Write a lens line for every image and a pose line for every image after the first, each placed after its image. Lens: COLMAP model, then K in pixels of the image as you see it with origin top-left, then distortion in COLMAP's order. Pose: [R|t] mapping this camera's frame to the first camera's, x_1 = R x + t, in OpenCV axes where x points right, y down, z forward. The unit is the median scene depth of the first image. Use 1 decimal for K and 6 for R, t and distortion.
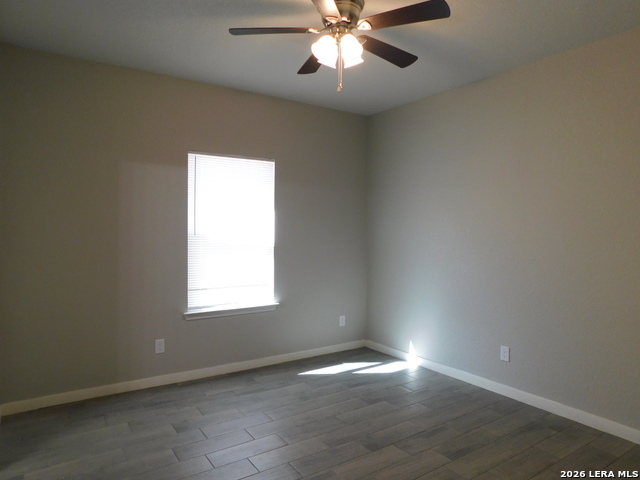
lens RADIAL K [[420.9, 0, 321.7], [0, 420.9, 238.9], [0, 0, 1]] dist [-0.038520, 0.009268]
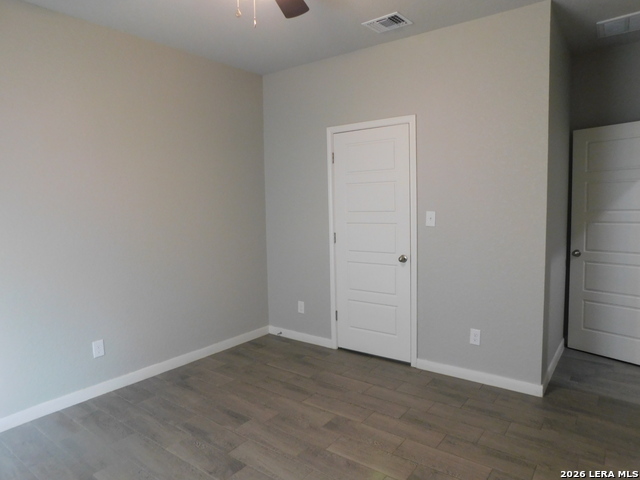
lens RADIAL K [[420.9, 0, 321.1], [0, 420.9, 237.3], [0, 0, 1]] dist [-0.038520, 0.009268]
pose [[-0.325677, -0.080025, 0.942088, -0.630283], [0.037136, 0.994560, 0.097320, -0.033345], [-0.944751, 0.066681, -0.320934, 0.984660]]
